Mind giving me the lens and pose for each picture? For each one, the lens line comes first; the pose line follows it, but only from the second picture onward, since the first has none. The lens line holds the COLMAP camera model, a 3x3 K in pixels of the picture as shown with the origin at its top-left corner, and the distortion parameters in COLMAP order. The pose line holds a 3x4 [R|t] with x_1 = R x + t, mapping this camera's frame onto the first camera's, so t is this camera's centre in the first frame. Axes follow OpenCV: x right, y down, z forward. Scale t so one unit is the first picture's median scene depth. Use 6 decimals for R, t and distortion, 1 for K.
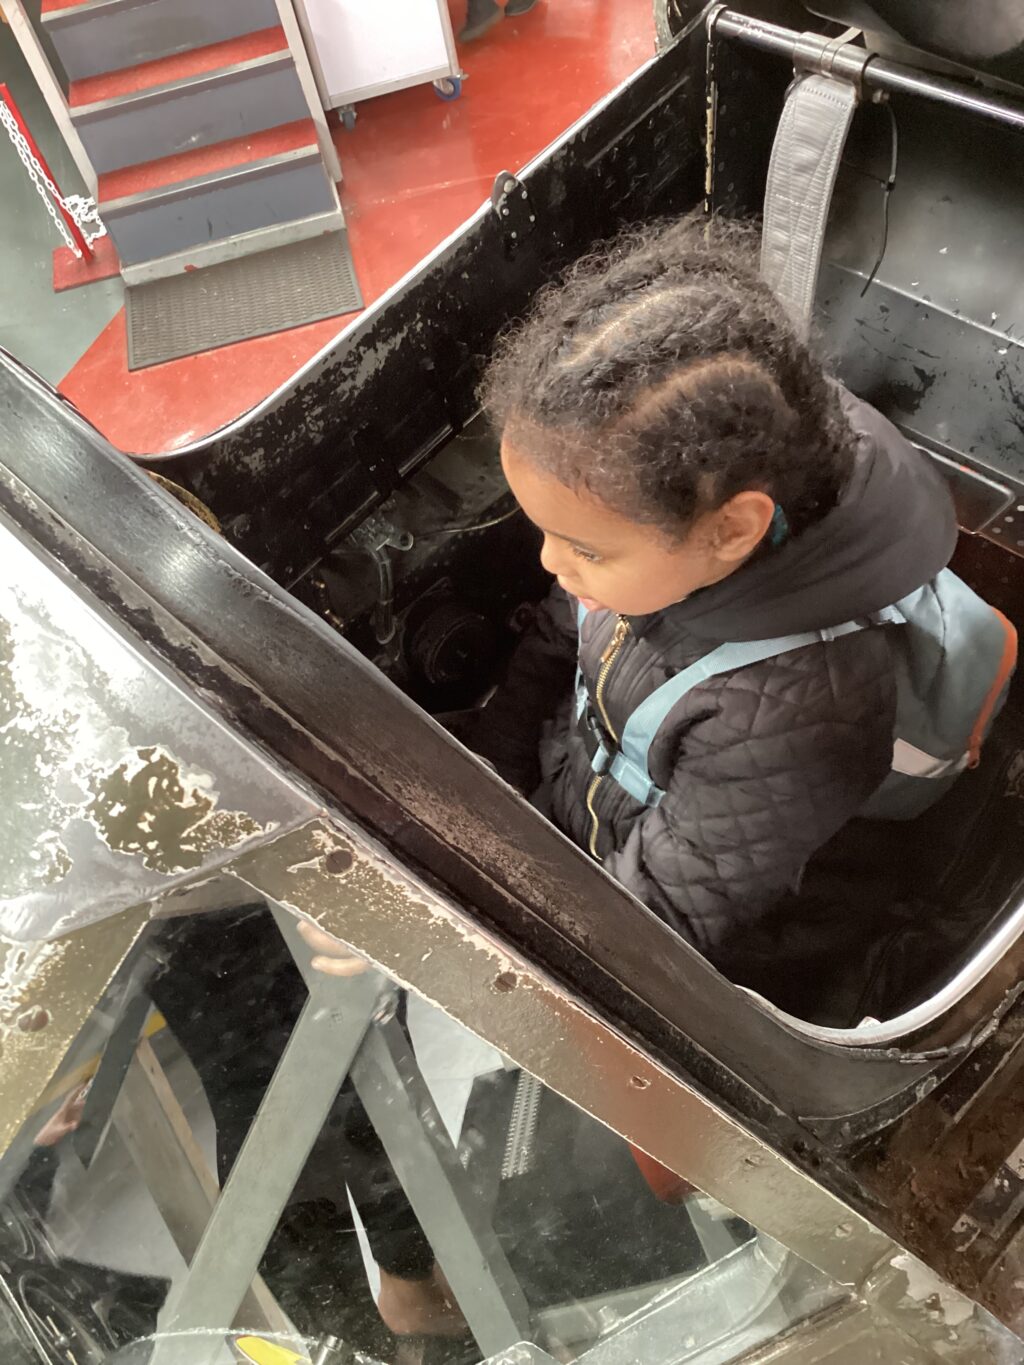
lens RADIAL K [[1222.7, 0, 512.0], [0, 1222.7, 682.5], [0, 0, 1]] dist [0.114963, -0.222361]
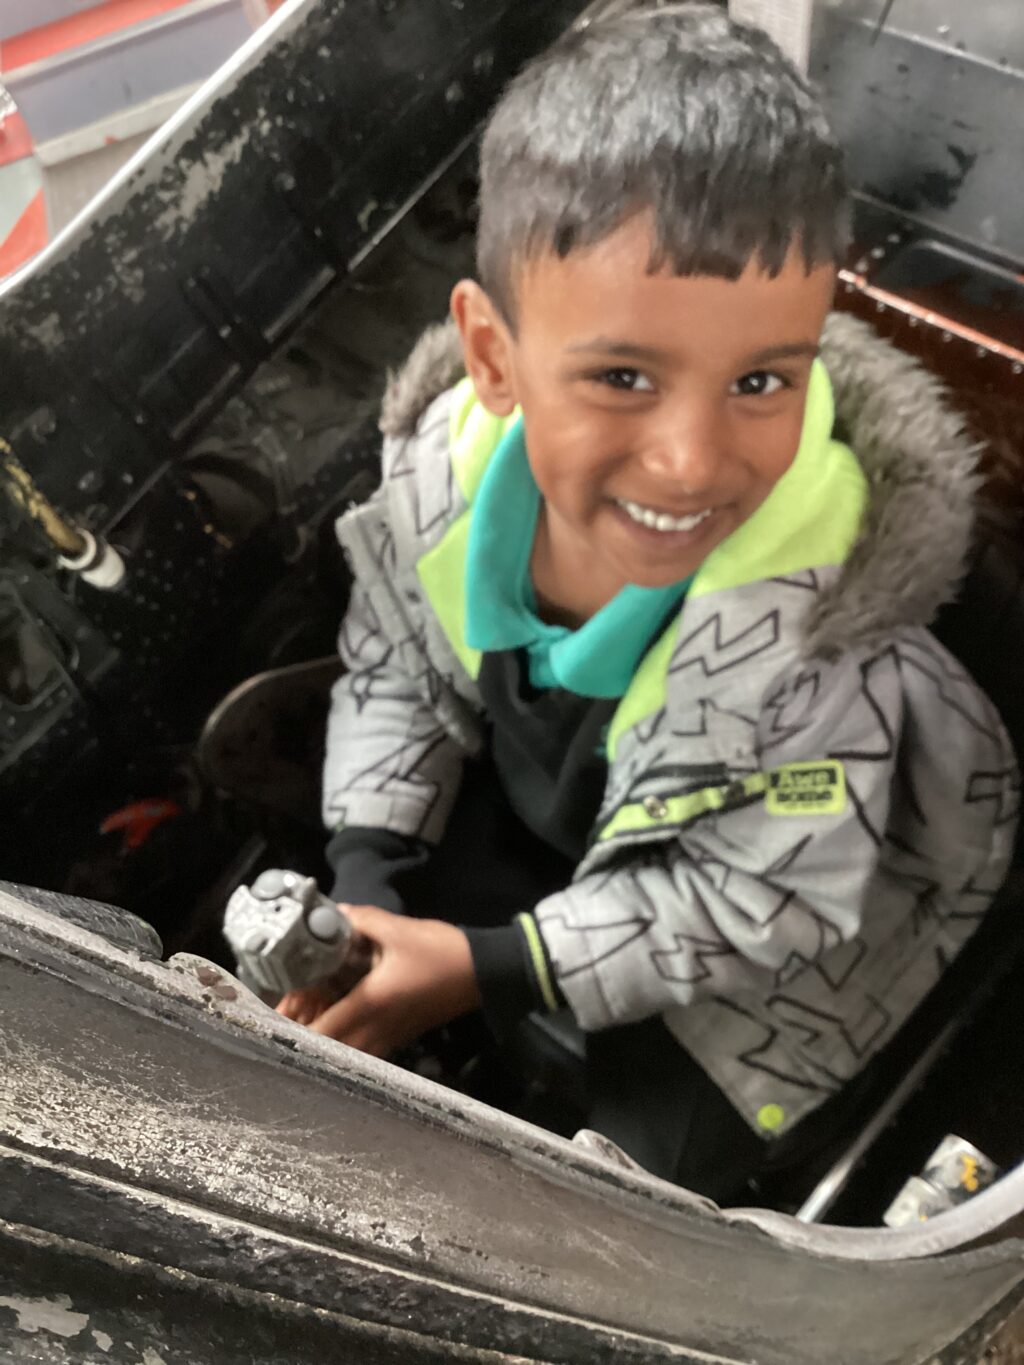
lens RADIAL K [[1267.7, 0, 512.0], [0, 1267.7, 682.5], [0, 0, 1]] dist [-0.016148, -0.021788]
pose [[0.997486, -0.070196, -0.009686, 0.061044], [0.070786, 0.993380, 0.090472, -0.026517], [0.003271, -0.090930, 0.995852, 0.273179]]
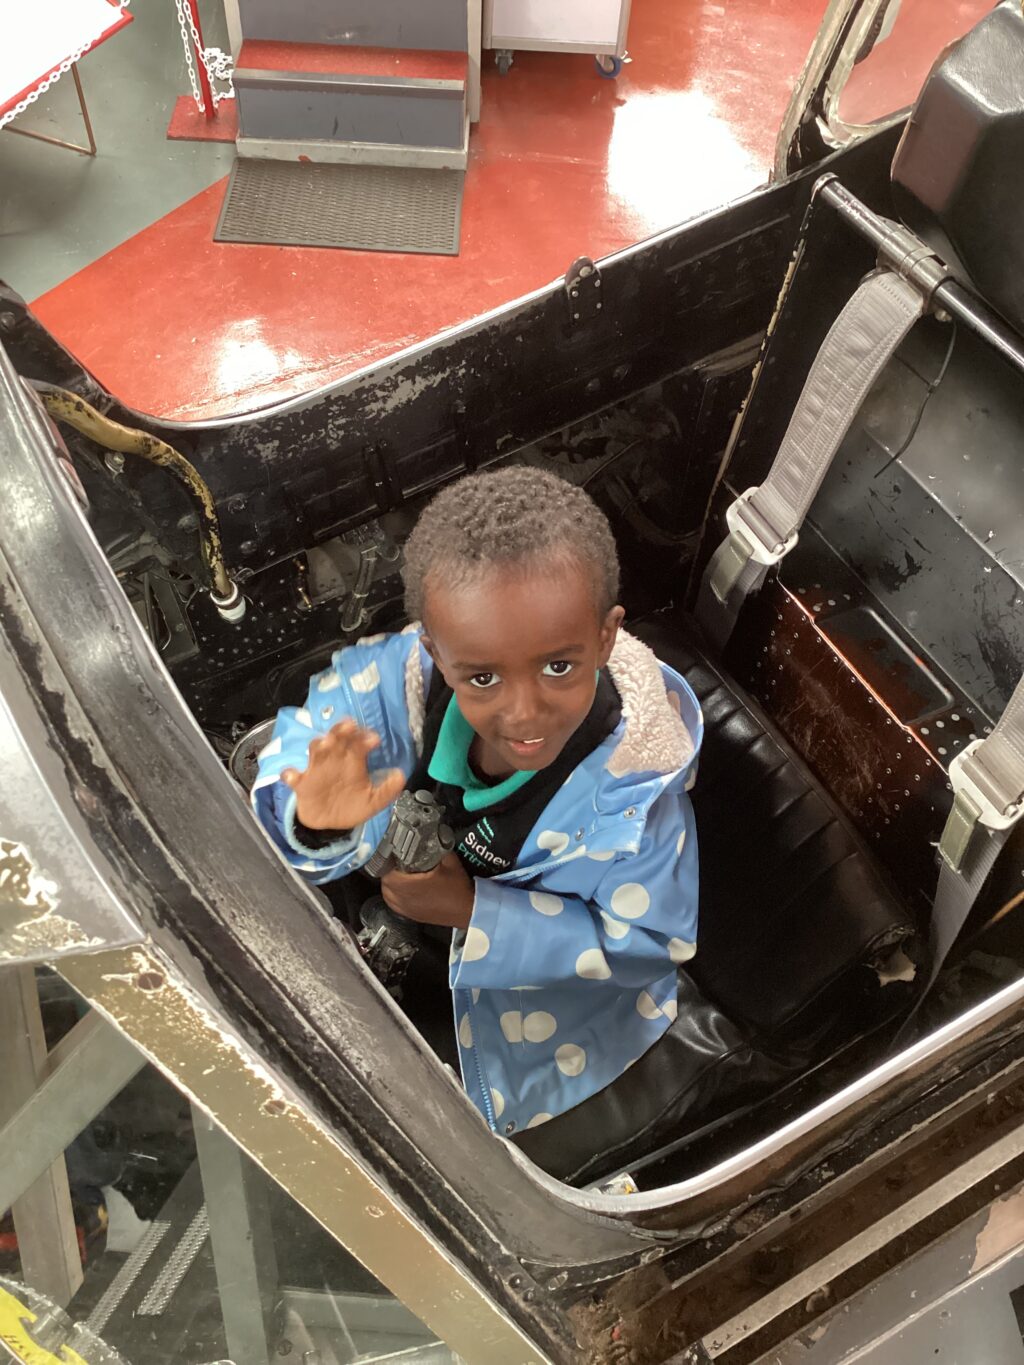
lens RADIAL K [[1218.6, 0, 512.0], [0, 1218.6, 682.5], [0, 0, 1]] dist [0.115940, -0.212707]
pose [[0.949866, 0.311687, 0.024631, 0.023711], [-0.312386, 0.949375, 0.033187, -0.102780], [-0.013040, -0.039218, 0.999146, -0.043166]]
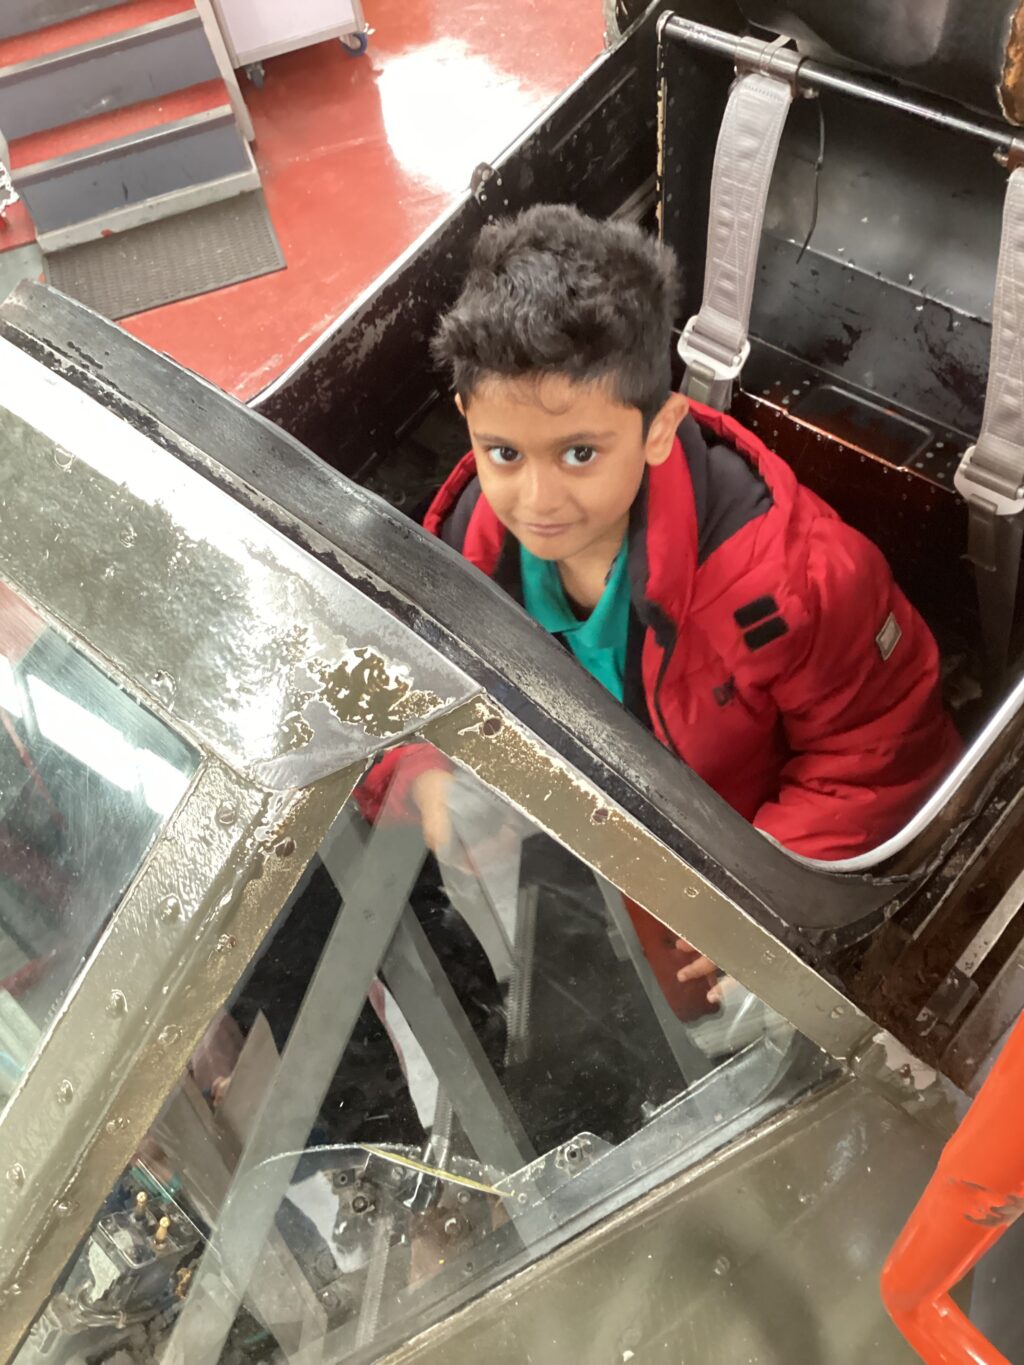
lens RADIAL K [[1229.9, 0, 512.0], [0, 1229.9, 682.5], [0, 0, 1]] dist [0.096066, -0.188828]
pose [[0.996639, -0.051884, 0.063394, -0.084659], [0.049439, 0.997994, 0.039553, 0.017453], [-0.065319, -0.036286, 0.997204, -0.162478]]
